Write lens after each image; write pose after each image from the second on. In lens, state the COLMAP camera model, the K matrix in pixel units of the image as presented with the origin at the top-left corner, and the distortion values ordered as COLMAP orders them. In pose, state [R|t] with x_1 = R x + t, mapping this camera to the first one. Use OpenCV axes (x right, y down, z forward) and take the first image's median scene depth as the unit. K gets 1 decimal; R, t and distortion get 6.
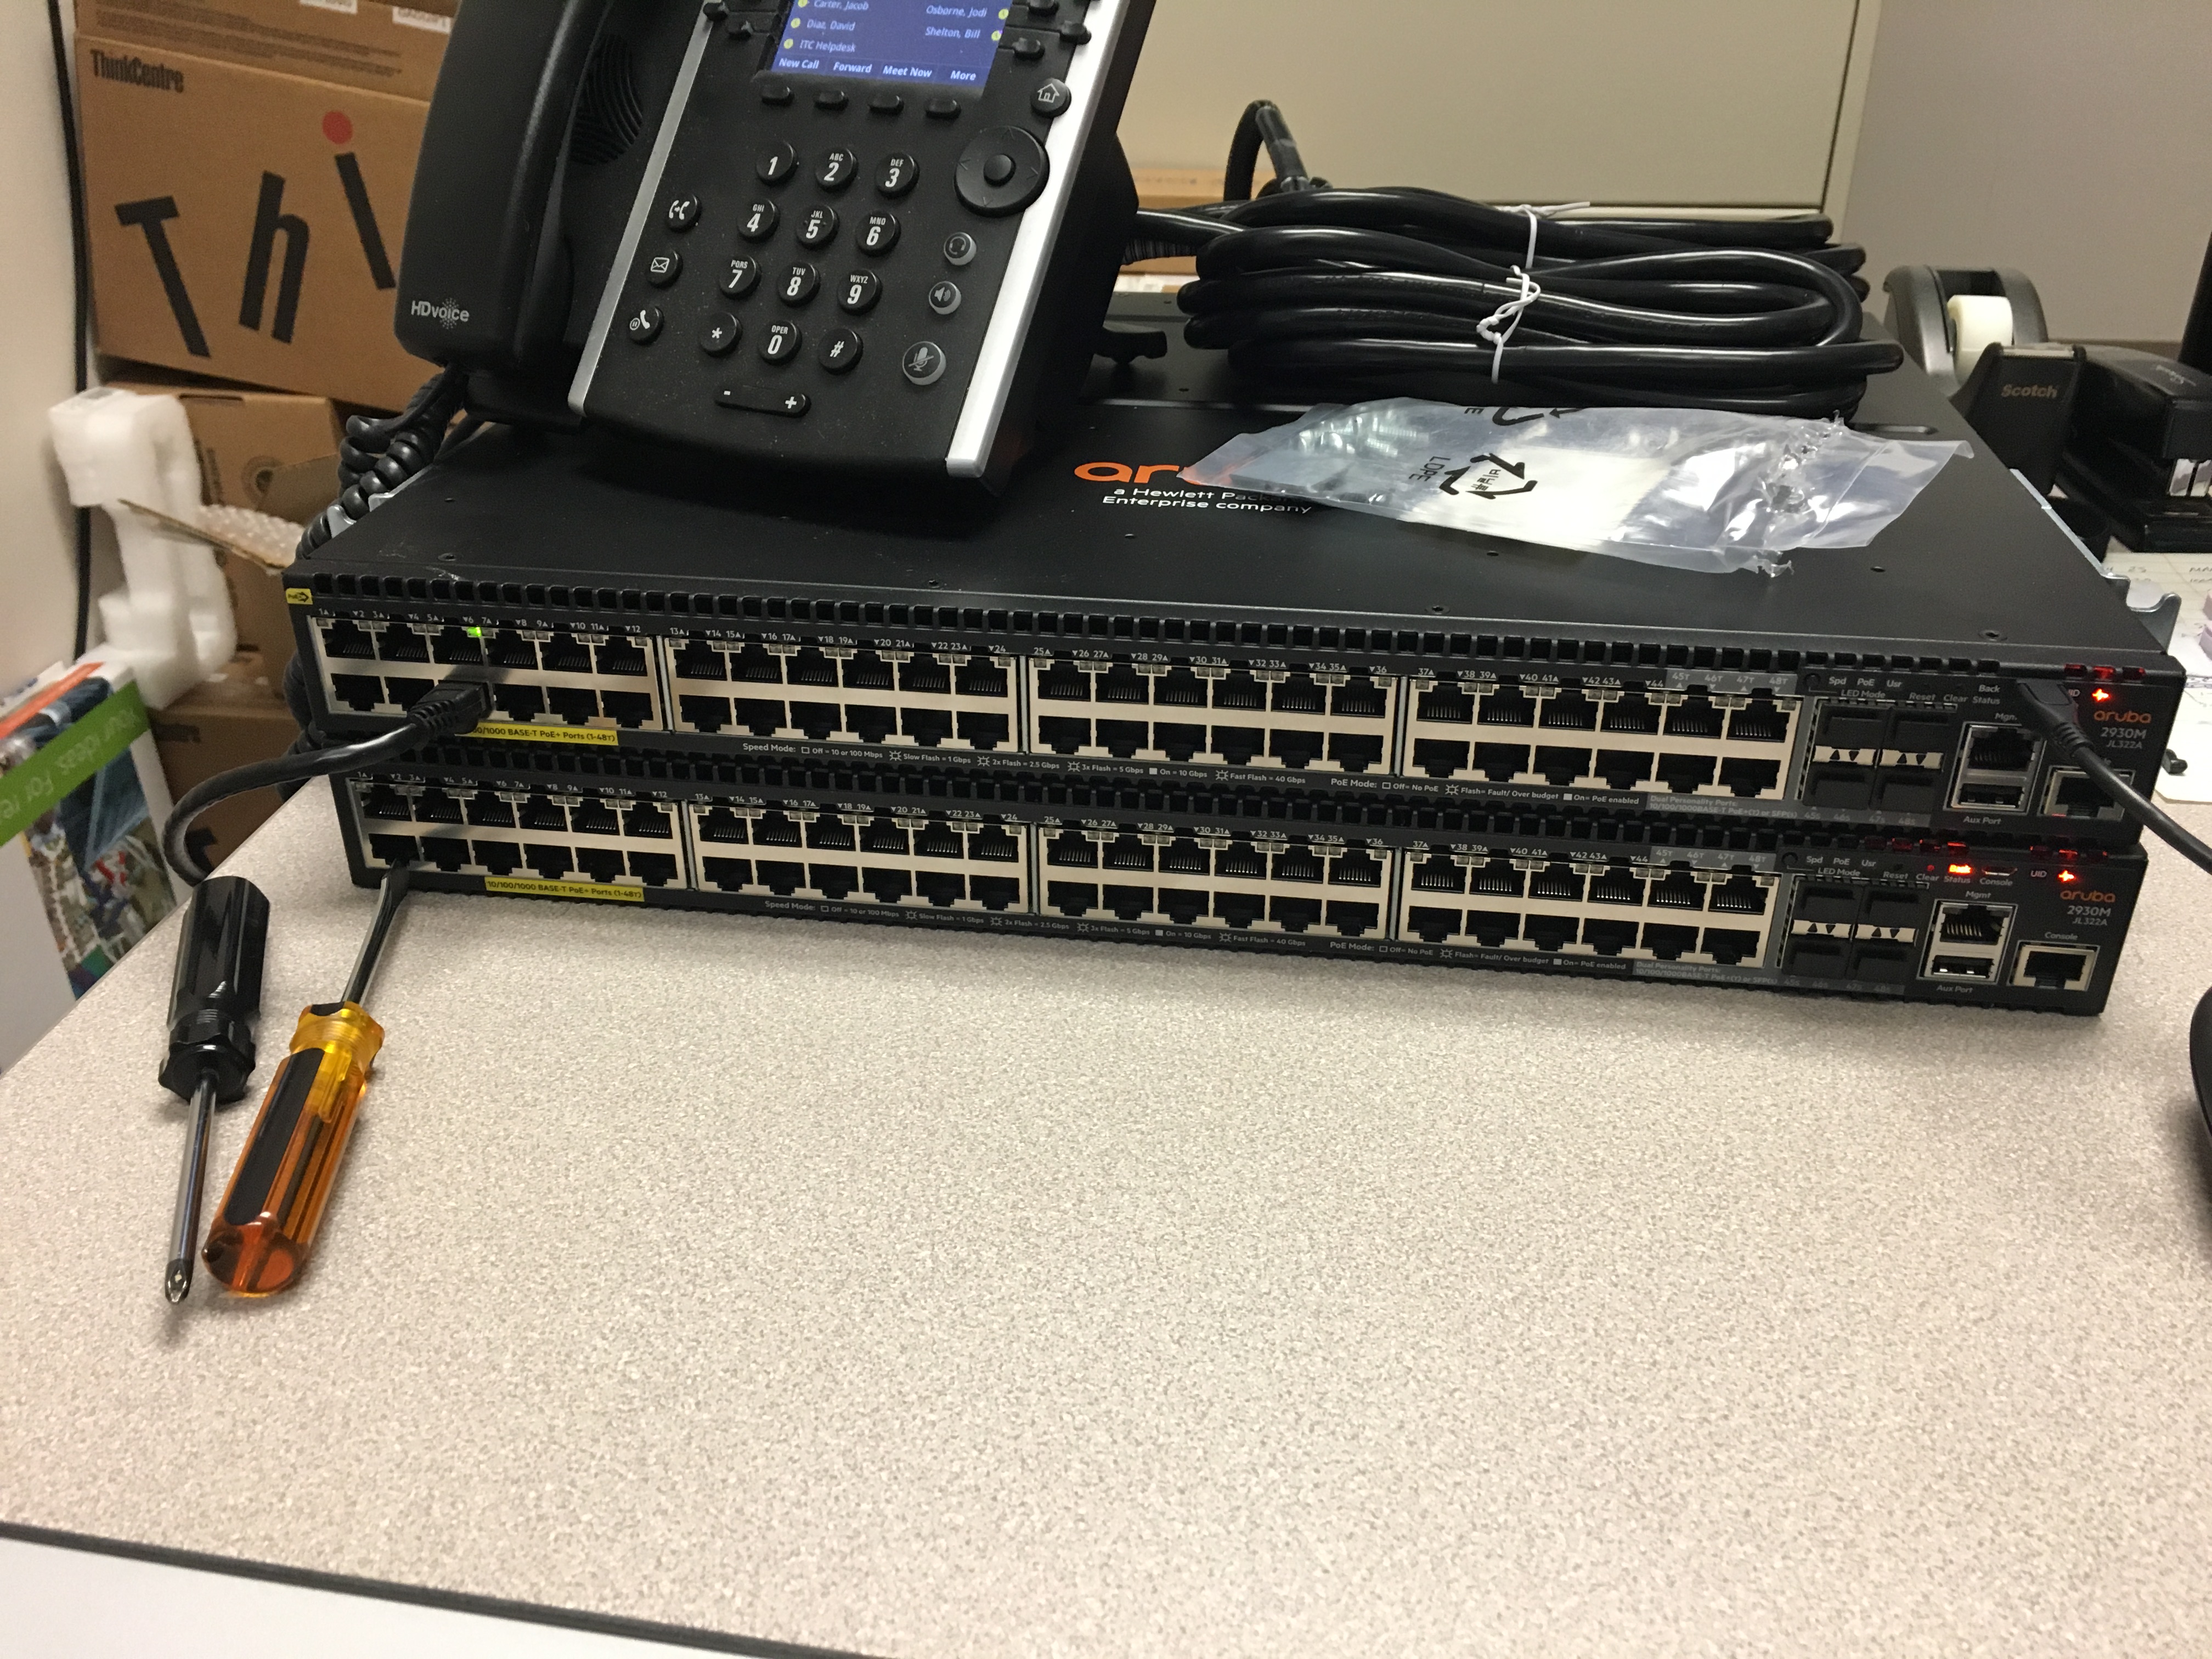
lens RADIAL K [[1880.0, 0, 1102.4], [0, 1880.0, 824.1], [0, 0, 1]] dist [0.001525, -0.005524]
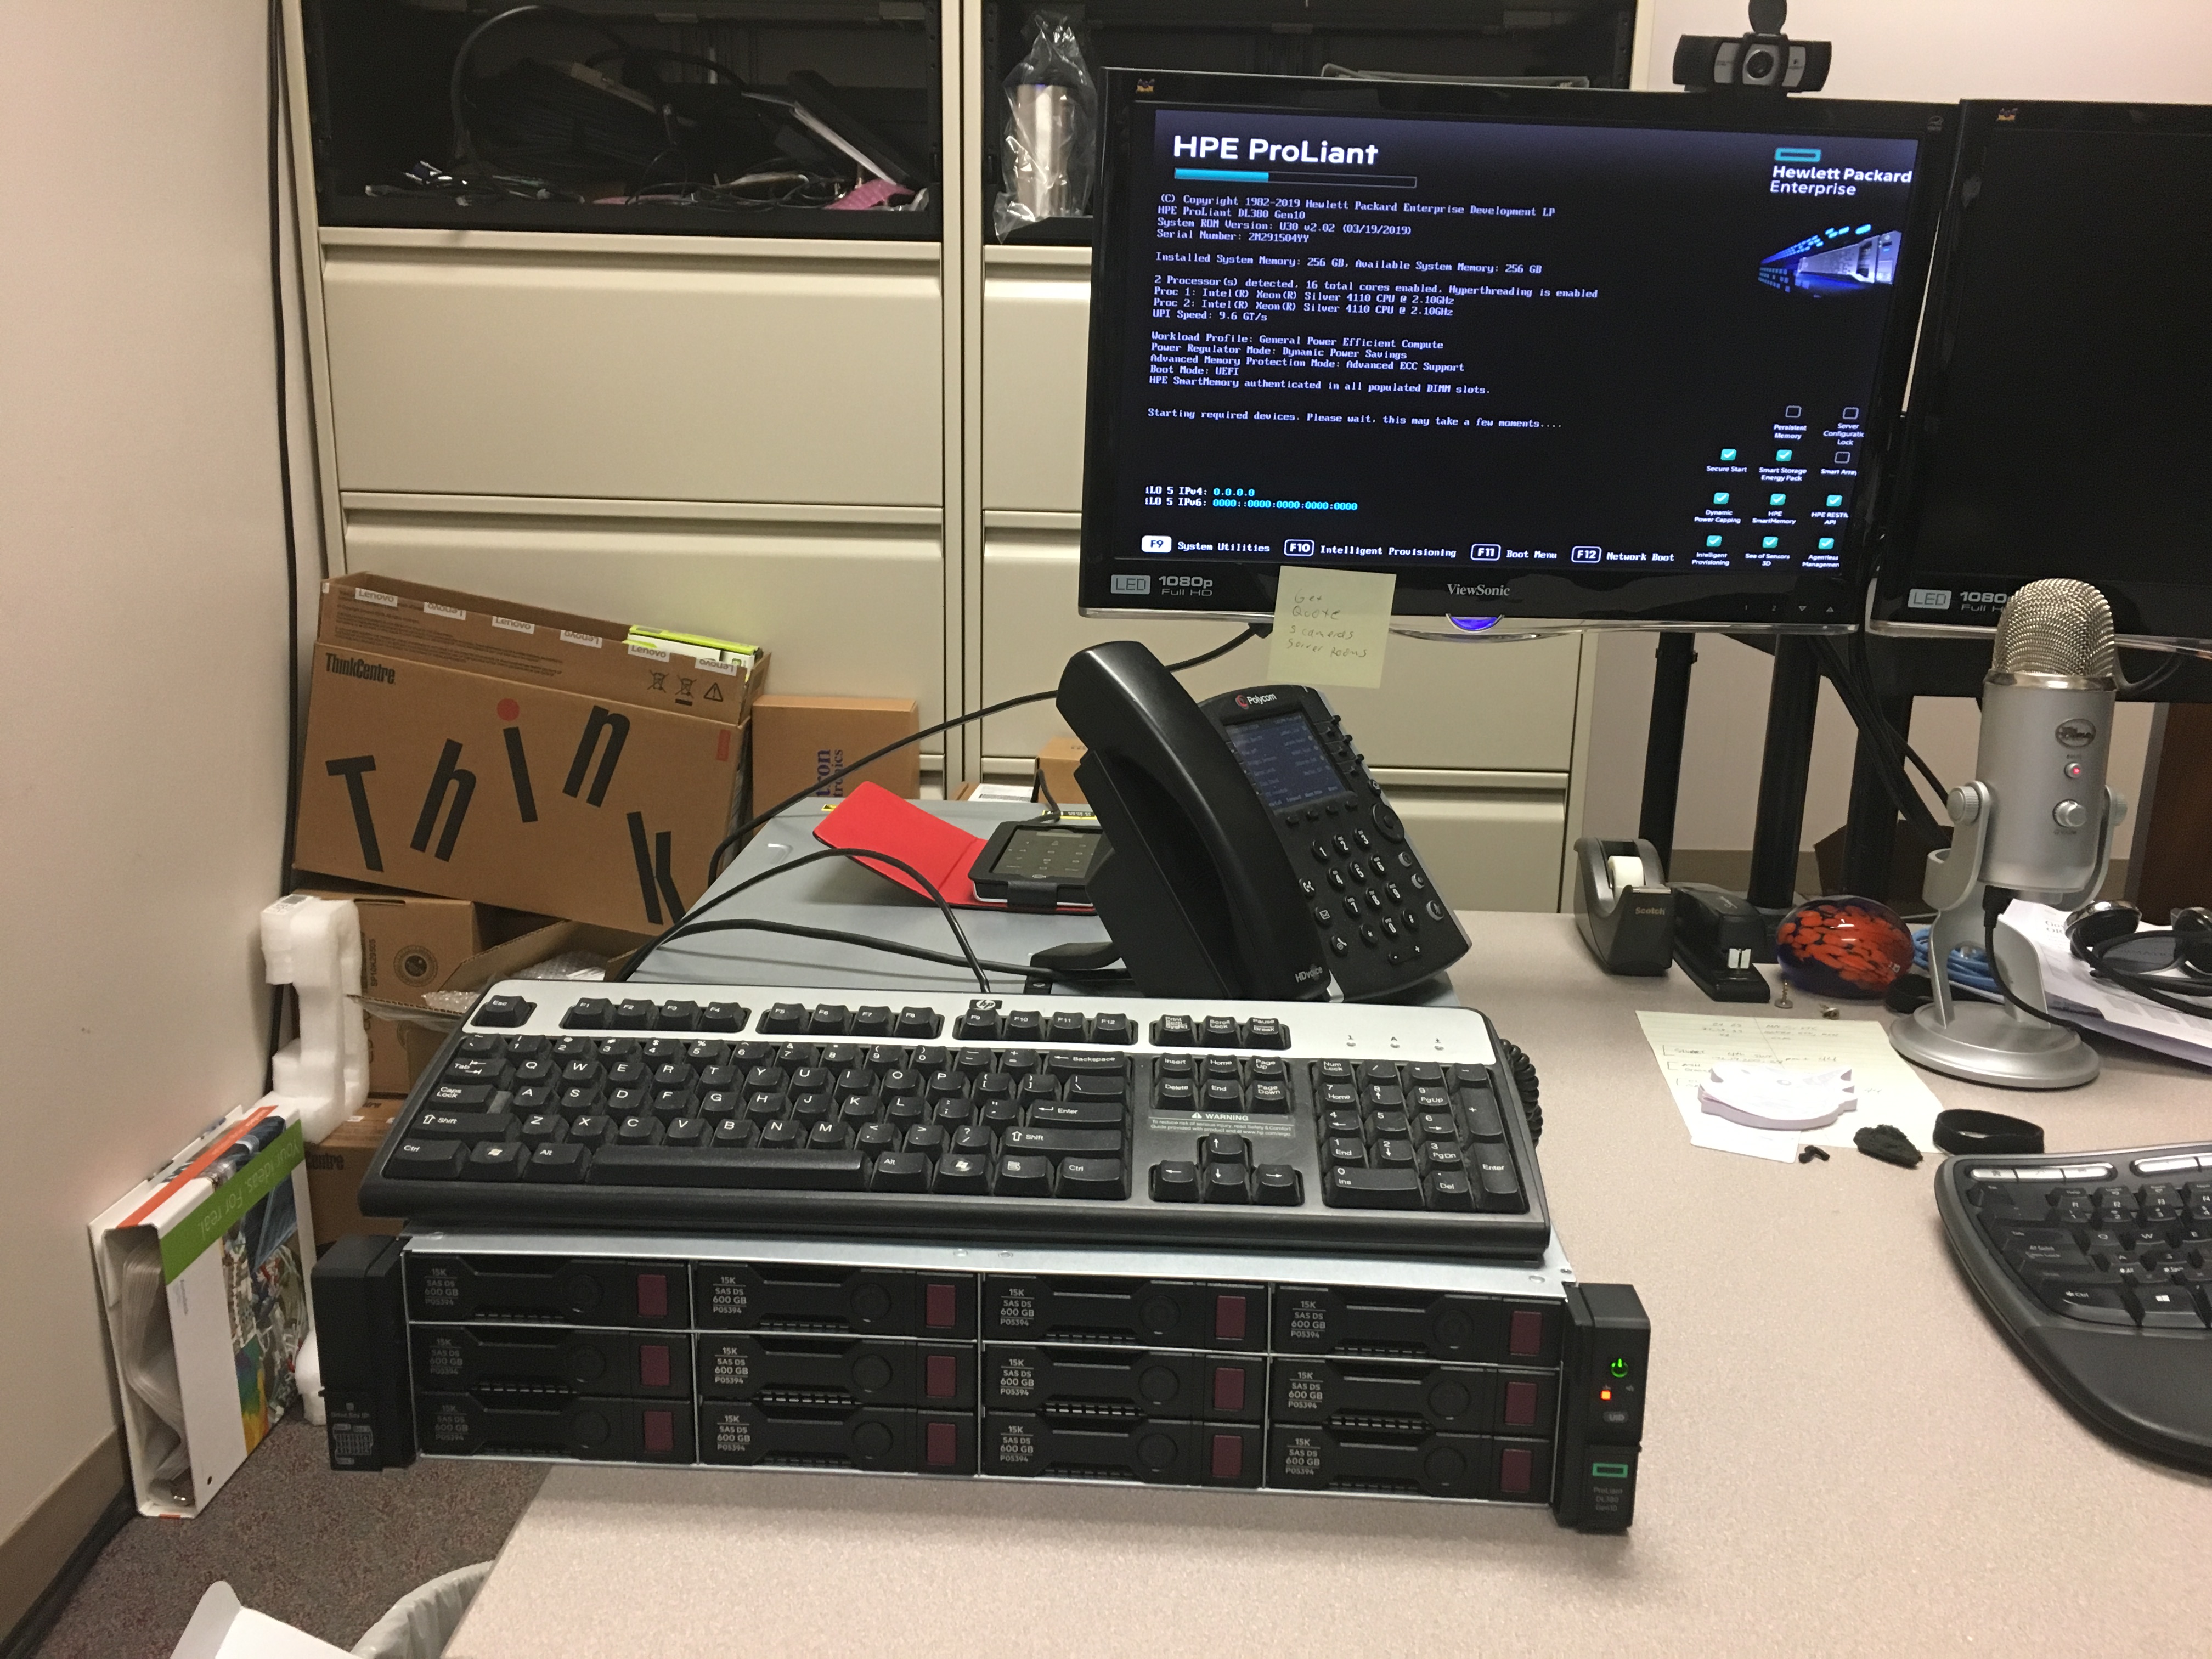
lens RADIAL K [[1880.0, 0, 1111.2], [0, 1880.0, 829.0], [0, 0, 1]] dist [0.001525, -0.005524]
pose [[0.997082, 0.003271, 0.076271, -0.069327], [0.015821, 0.968537, -0.248367, 0.058993], [-0.074684, 0.248849, 0.965659, -0.322185]]
